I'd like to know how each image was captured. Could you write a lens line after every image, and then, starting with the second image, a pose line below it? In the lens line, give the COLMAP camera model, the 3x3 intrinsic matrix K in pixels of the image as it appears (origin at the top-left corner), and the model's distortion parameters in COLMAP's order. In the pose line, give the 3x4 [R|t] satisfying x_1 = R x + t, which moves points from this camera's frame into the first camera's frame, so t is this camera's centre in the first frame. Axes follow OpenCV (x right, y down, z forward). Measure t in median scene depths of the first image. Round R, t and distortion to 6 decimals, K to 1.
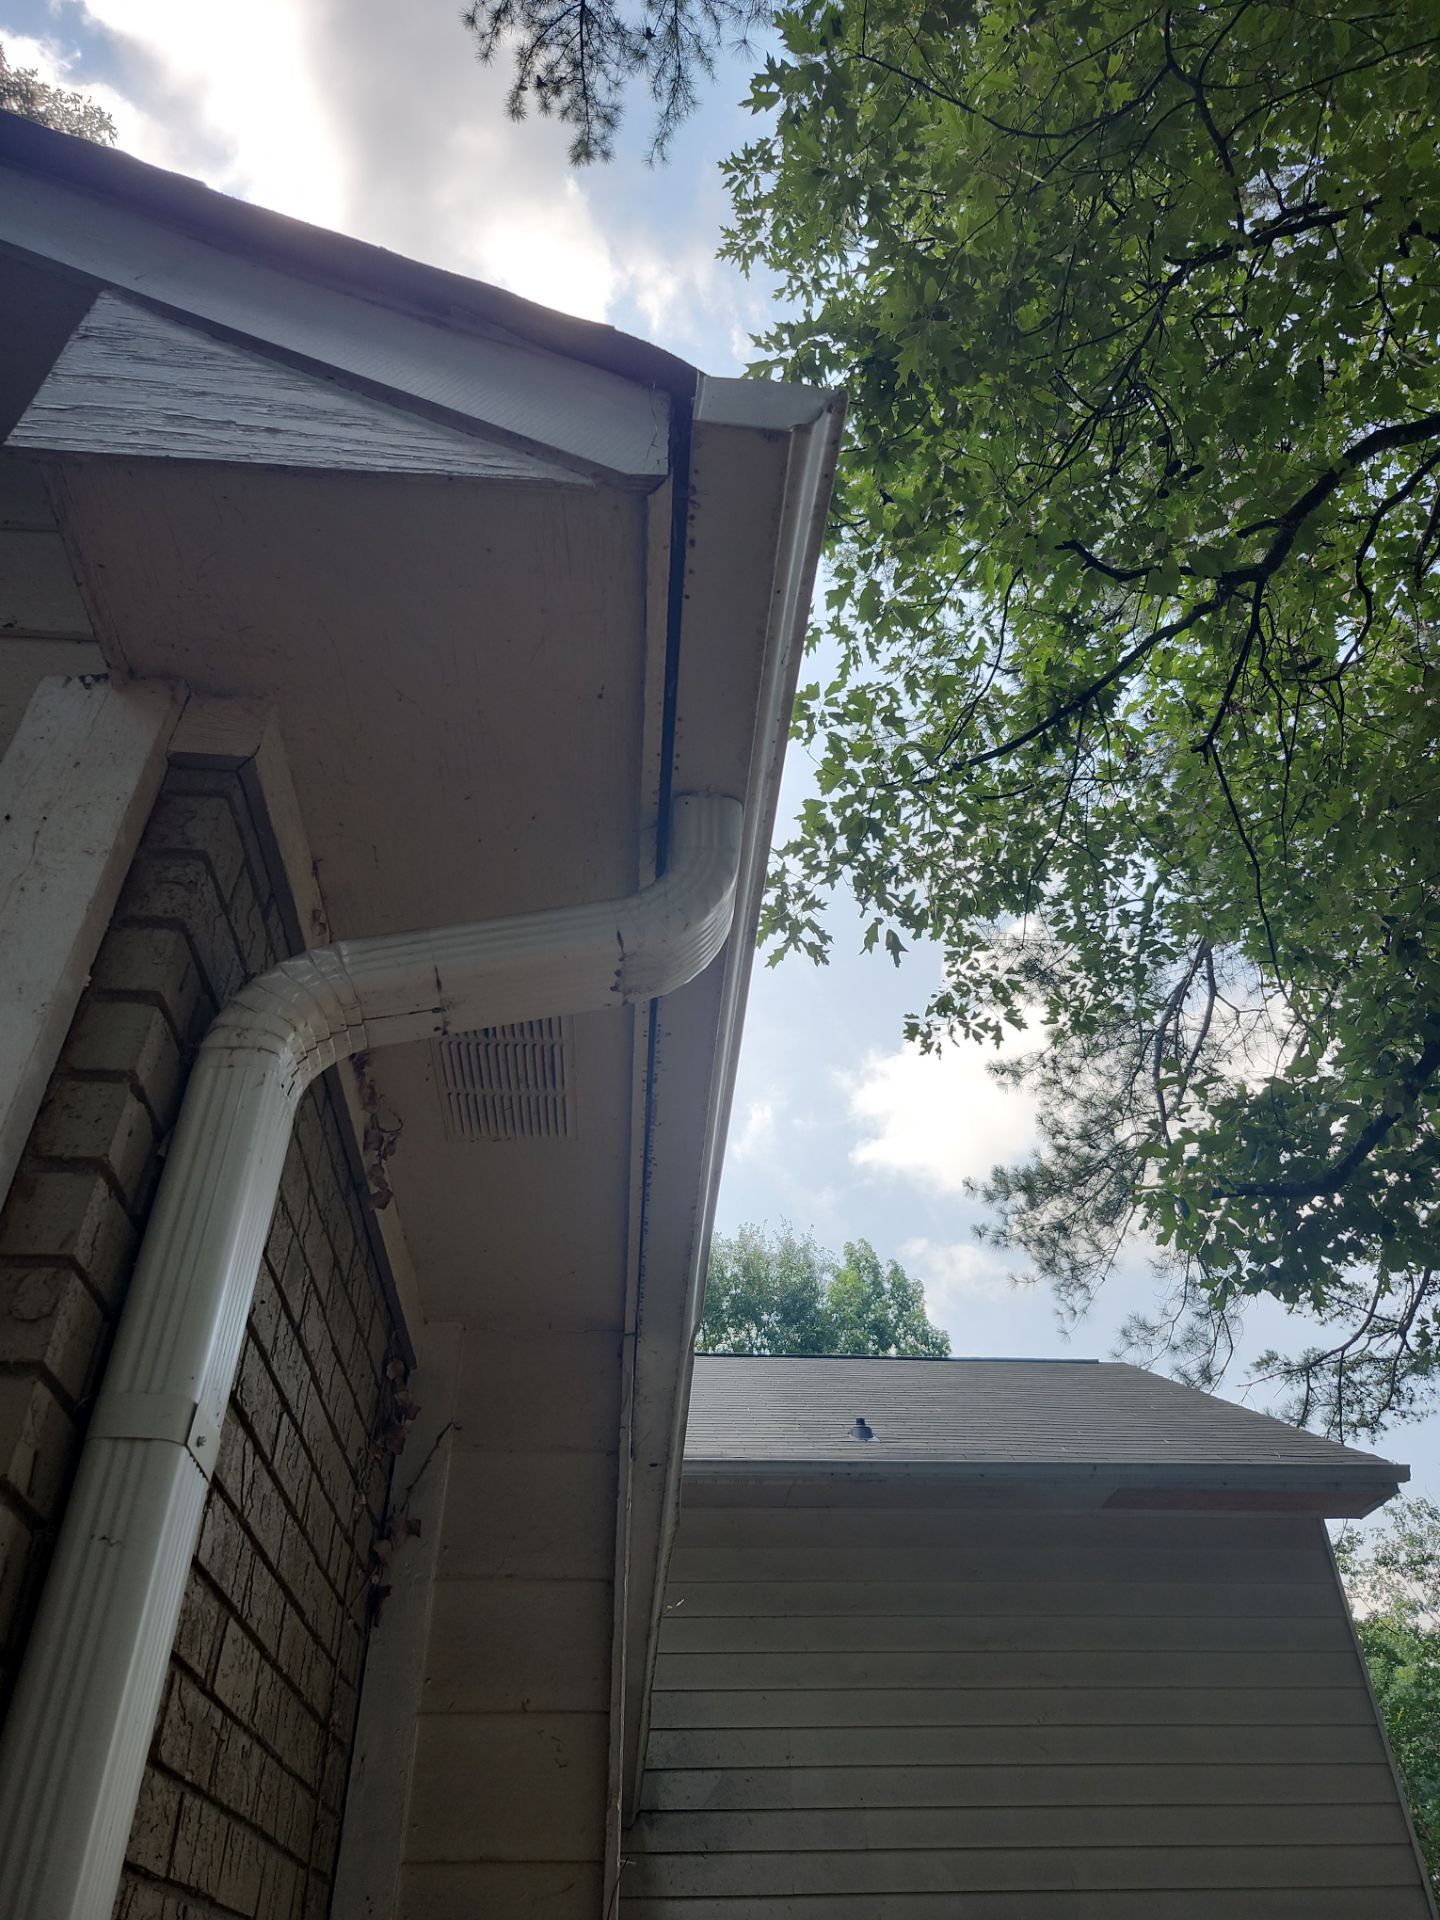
lens RADIAL K [[1324.9, 0, 712.5], [0, 1324.9, 964.7], [0, 0, 1]] dist [0.061664, -0.058961]
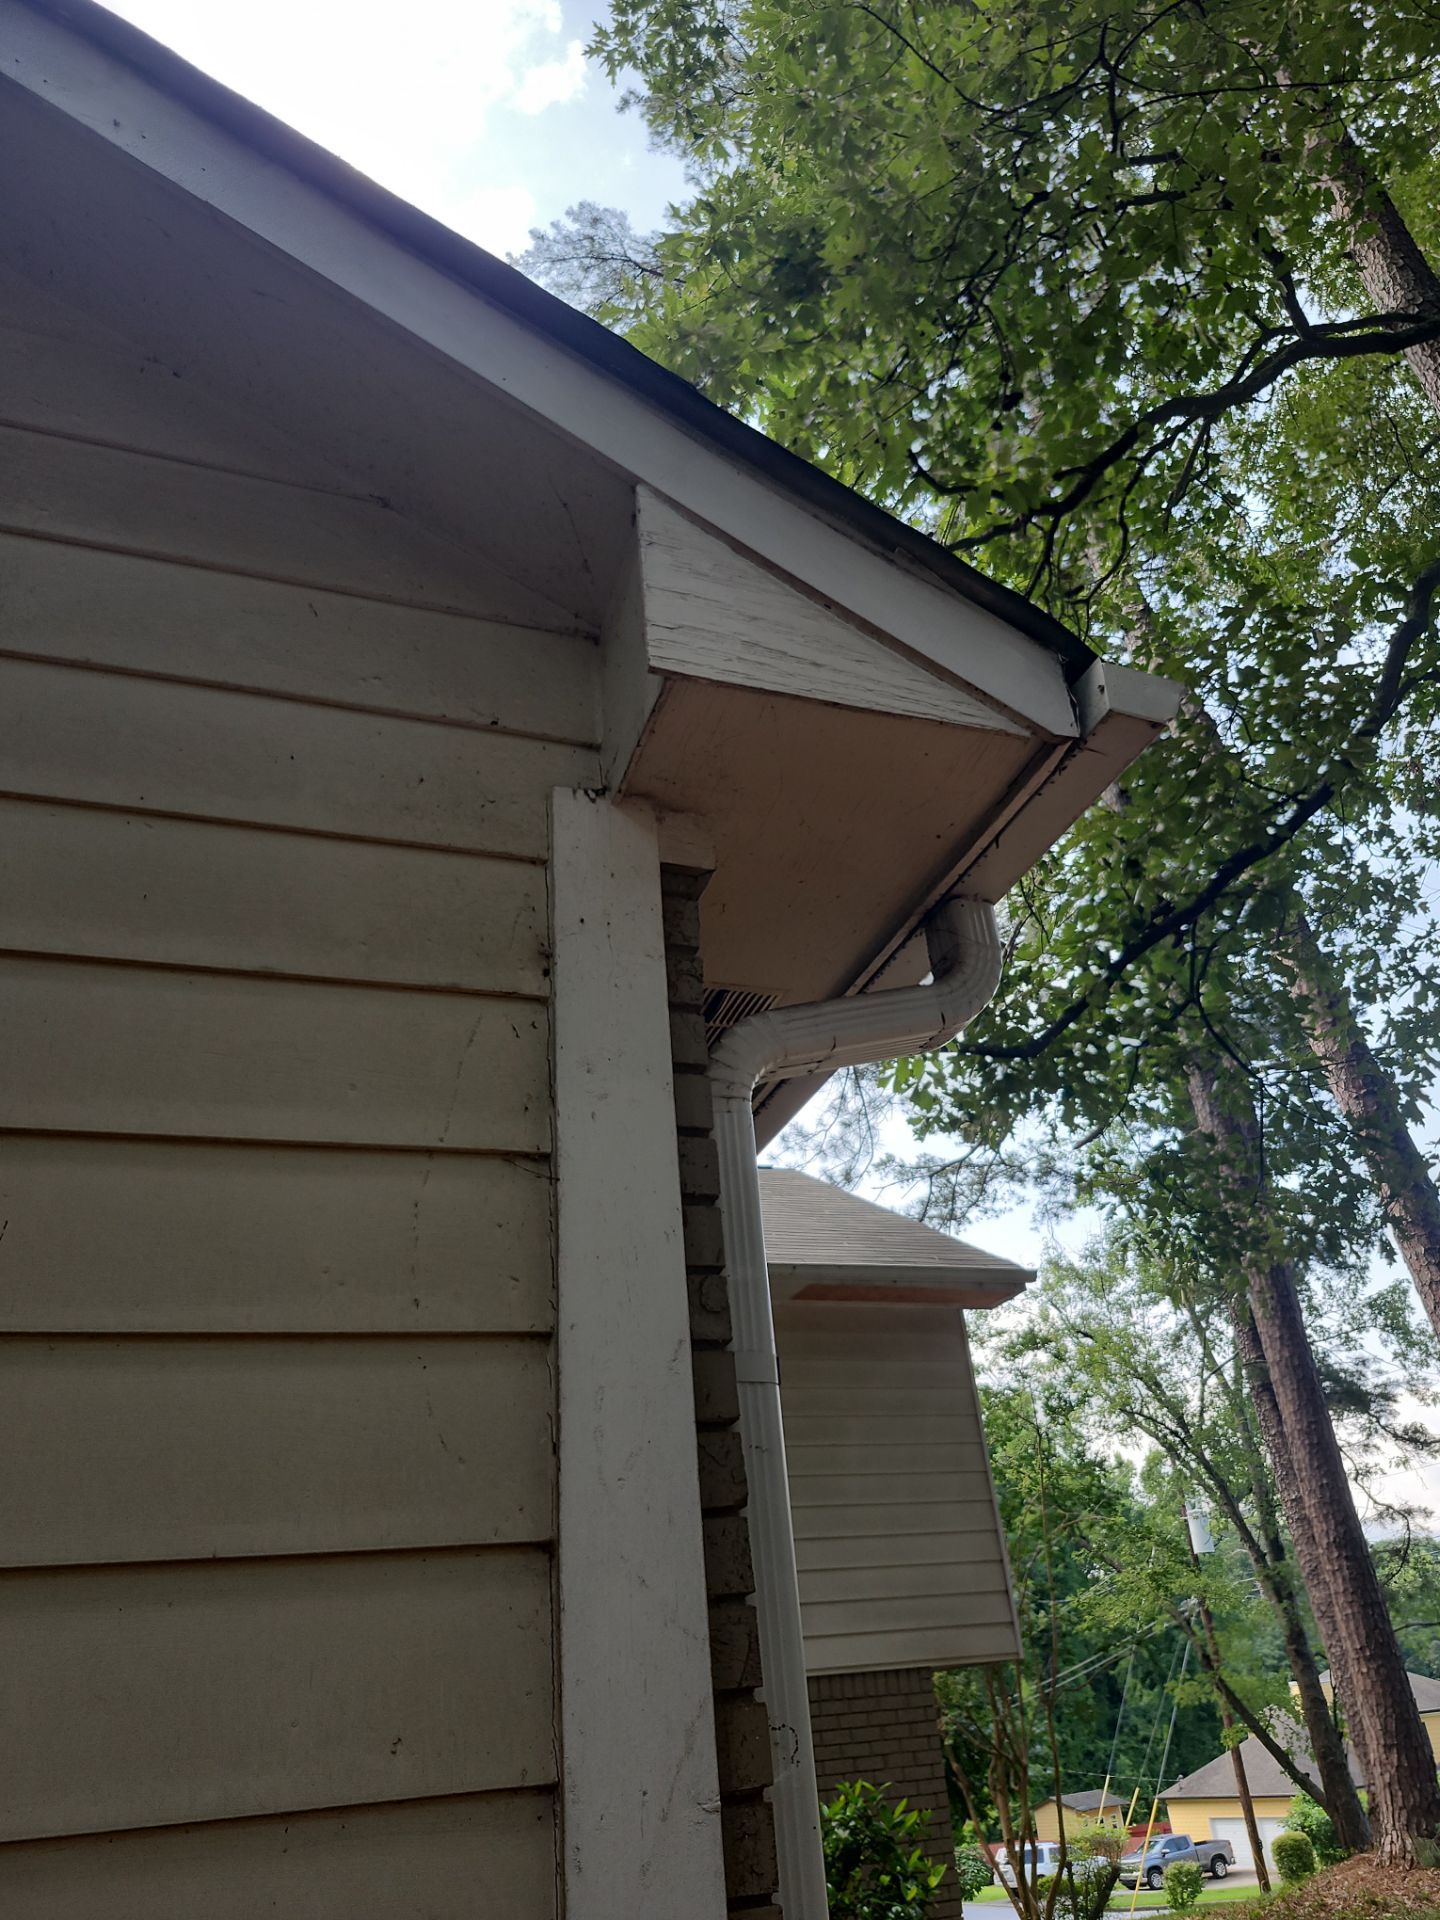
lens RADIAL K [[1324.9, 0, 715.7], [0, 1324.9, 955.5], [0, 0, 1]] dist [0.061664, -0.058961]
pose [[0.963108, 0.083162, 0.255943, -0.098390], [-0.120571, 0.983604, 0.134111, -0.036235], [-0.240594, -0.160022, 0.957344, -0.041993]]
